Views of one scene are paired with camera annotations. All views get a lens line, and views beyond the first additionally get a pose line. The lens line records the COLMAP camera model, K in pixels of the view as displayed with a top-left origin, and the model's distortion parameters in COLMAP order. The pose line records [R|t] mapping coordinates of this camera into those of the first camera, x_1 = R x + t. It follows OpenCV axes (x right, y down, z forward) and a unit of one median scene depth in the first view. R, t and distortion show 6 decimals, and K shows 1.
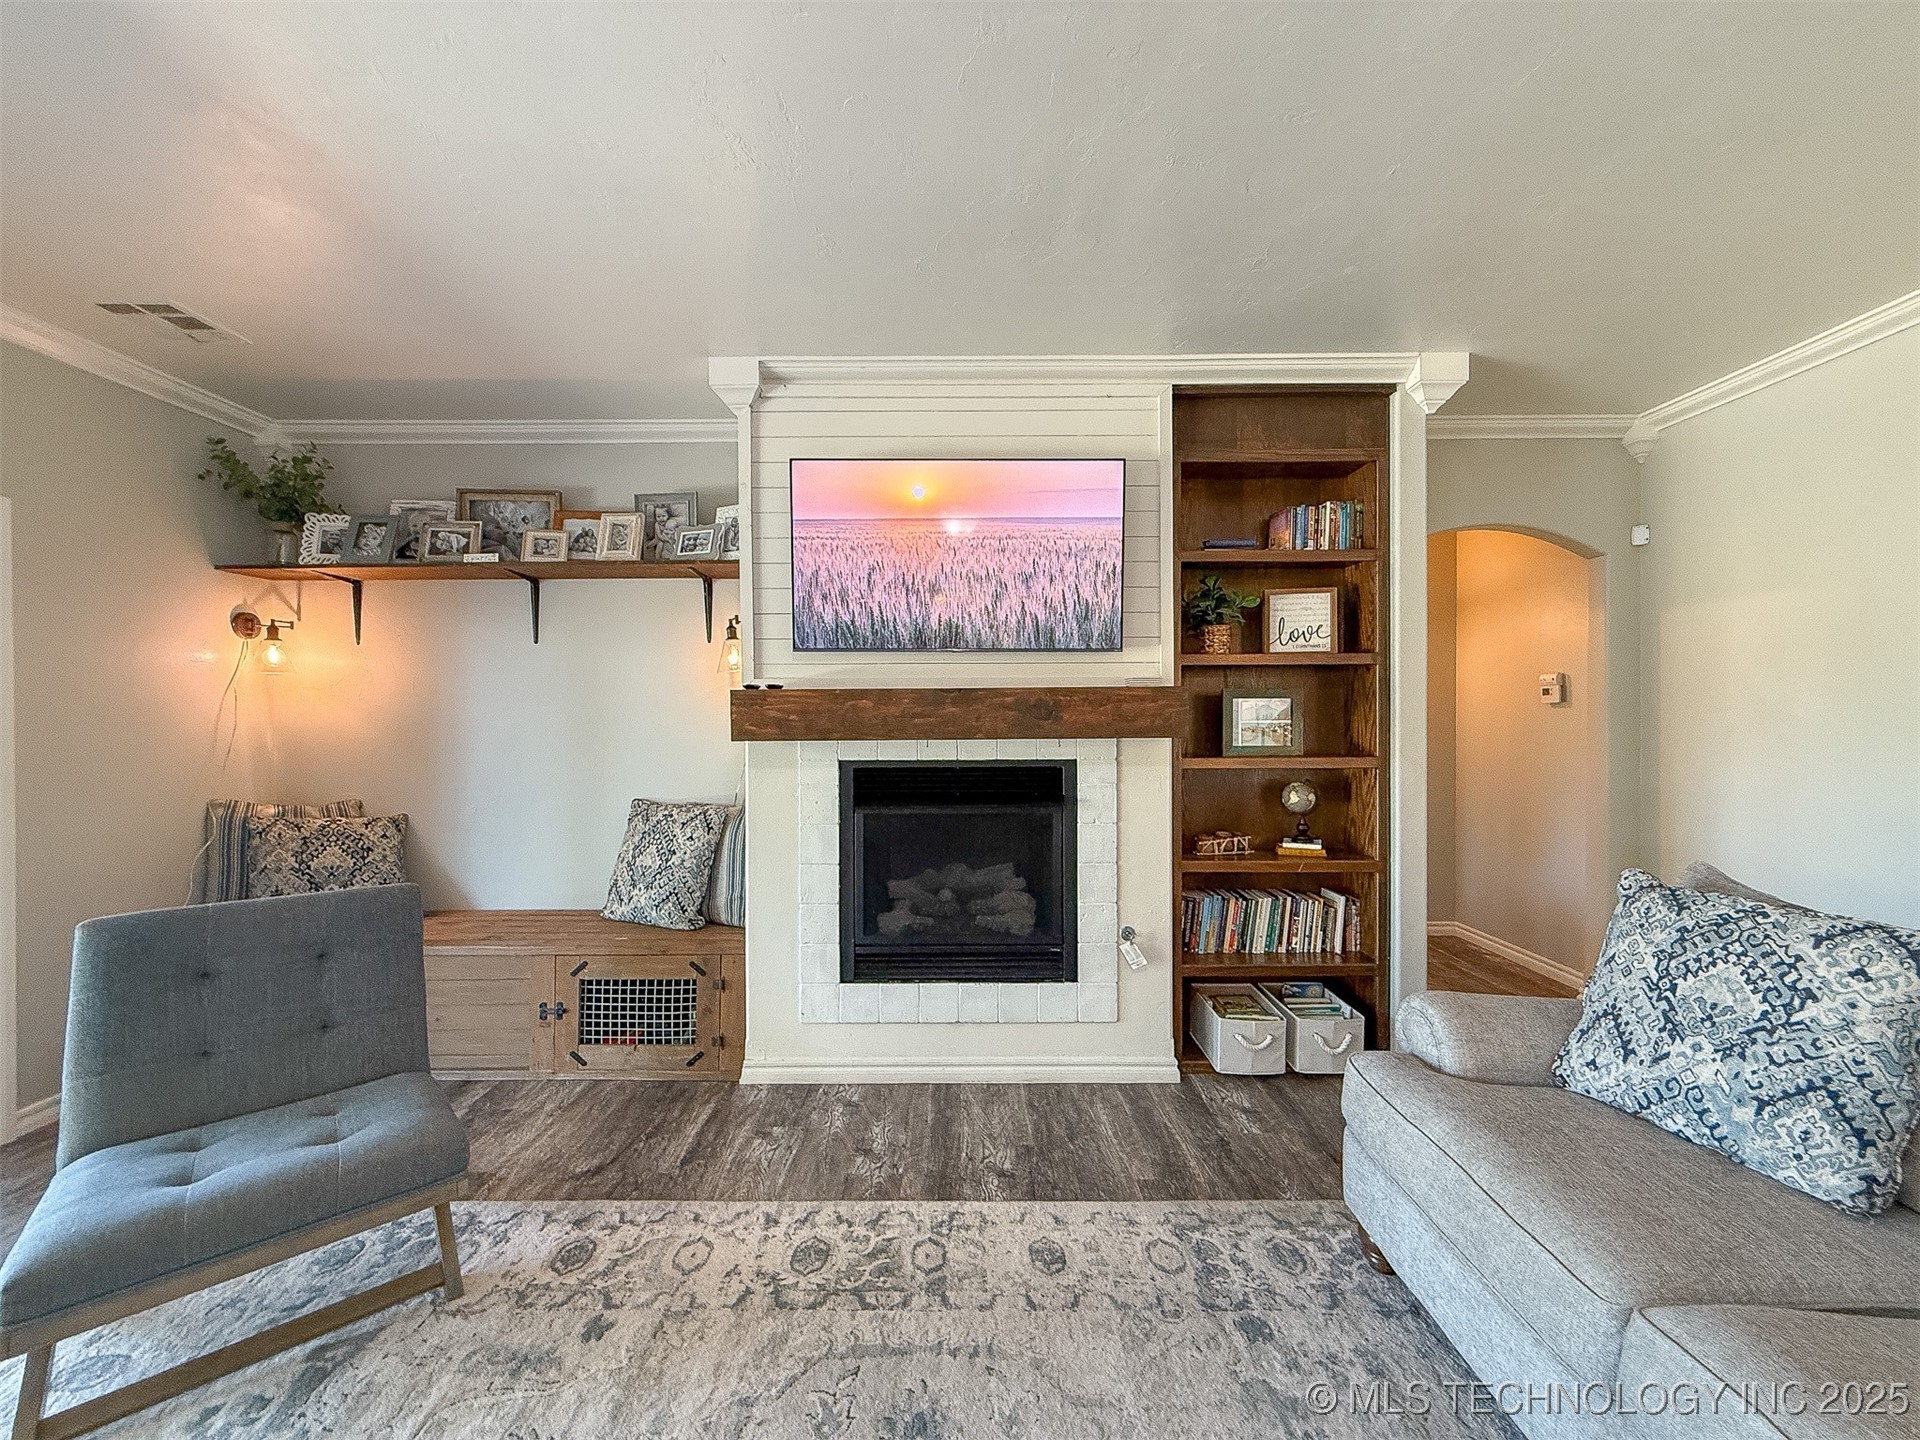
lens RADIAL K [[770.6, 0, 954.2], [0, 770.6, 721.0], [0, 0, 1]] dist [-0.000310, 0.000903]
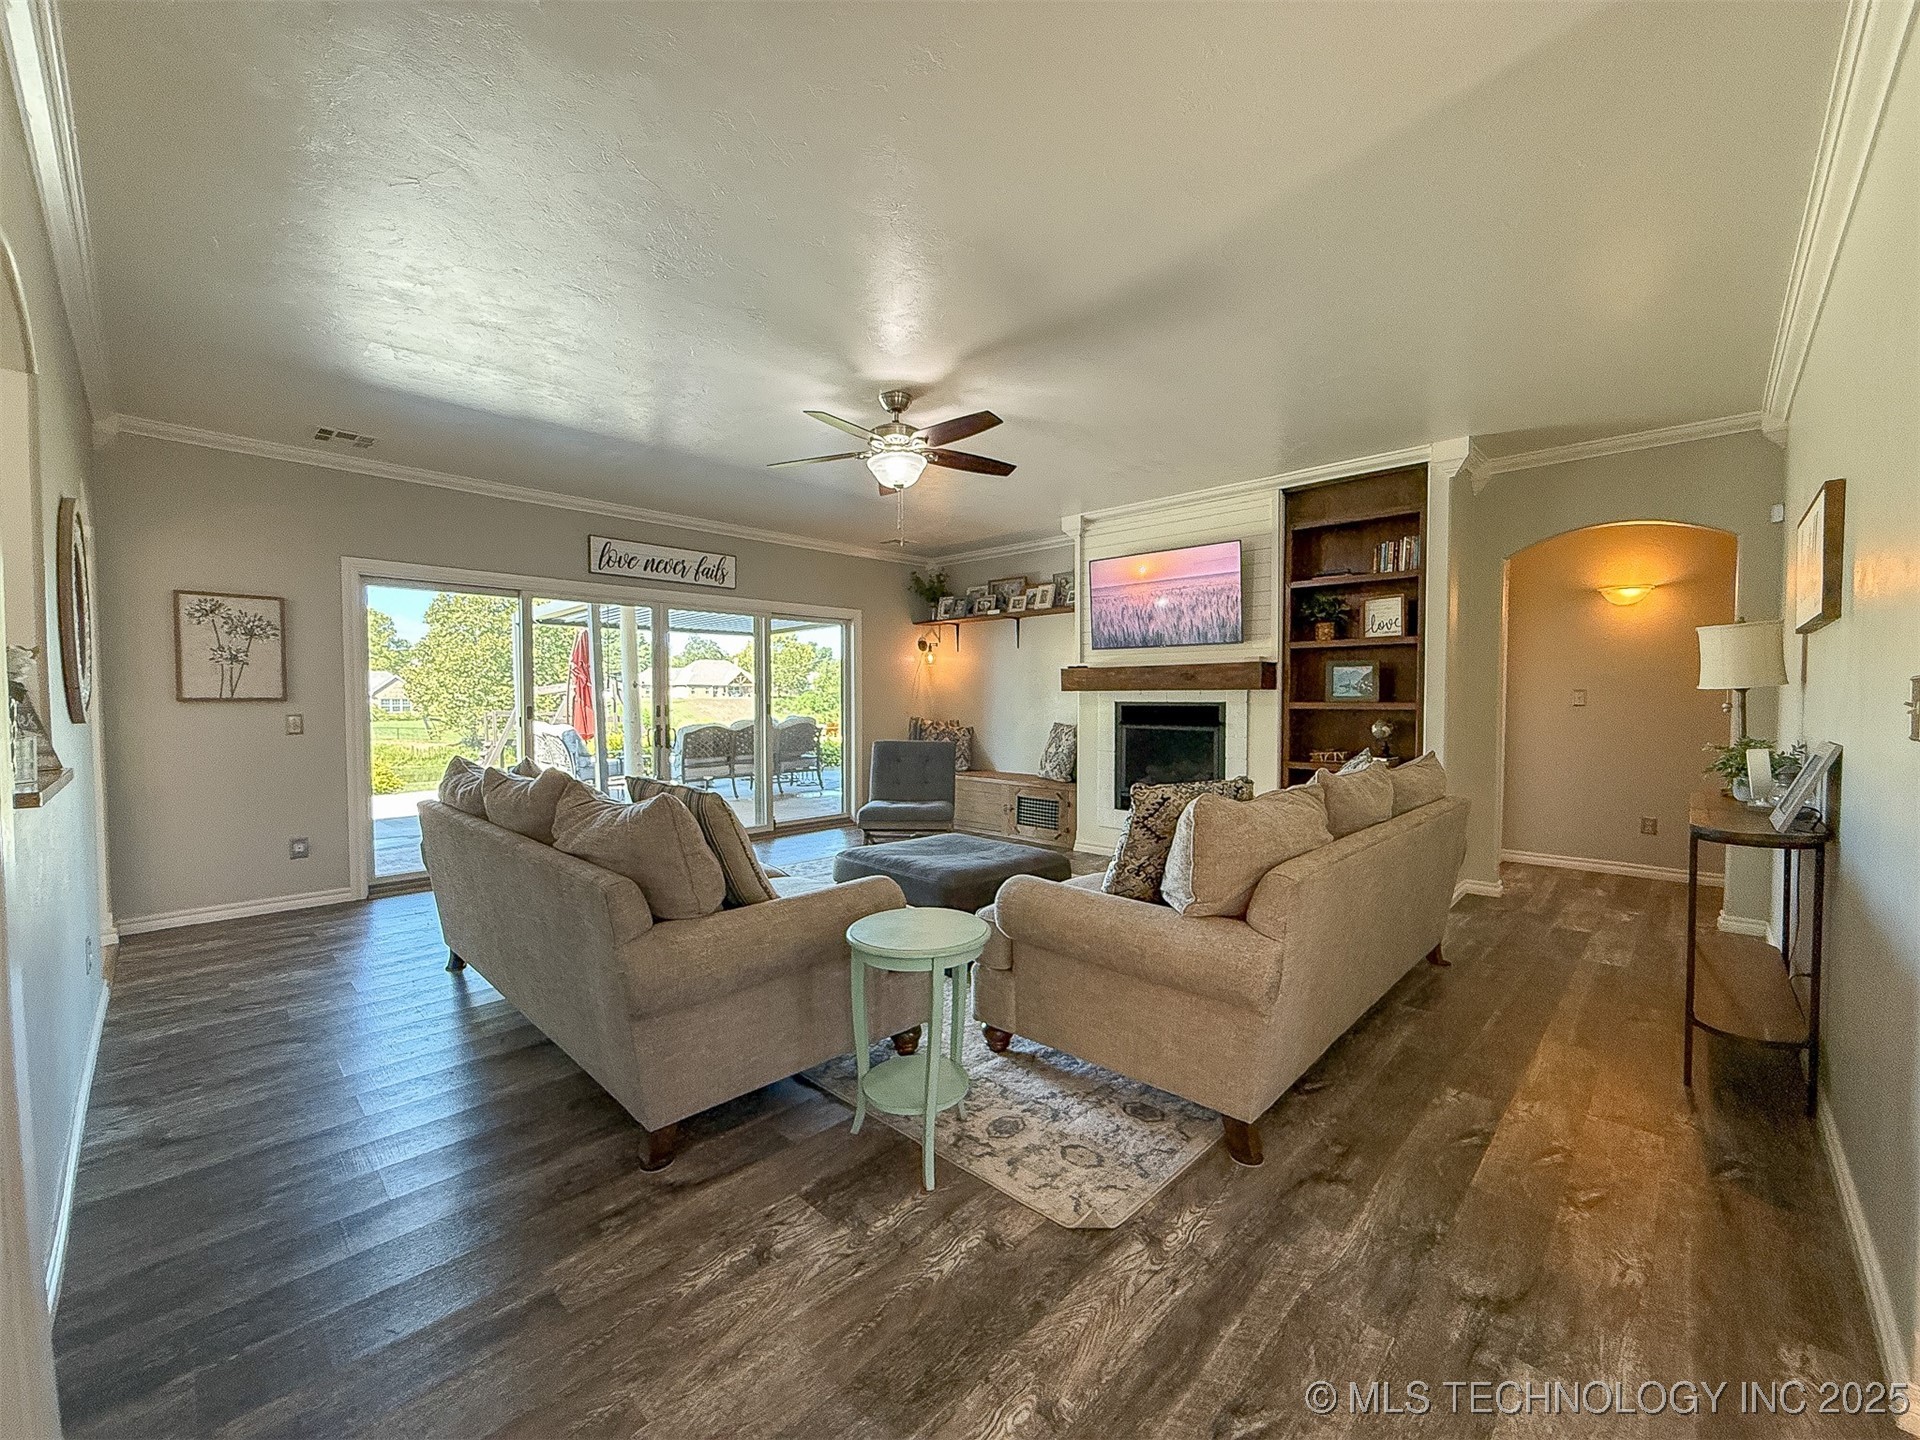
lens RADIAL K [[770.6, 0, 957.2], [0, 770.6, 721.3], [0, 0, 1]] dist [-0.000310, 0.000903]
pose [[0.721976, 0.026057, -0.691427, 0.959401], [-0.005192, 0.999467, 0.032245, 0.038771], [0.691898, -0.019690, 0.721726, -0.772910]]
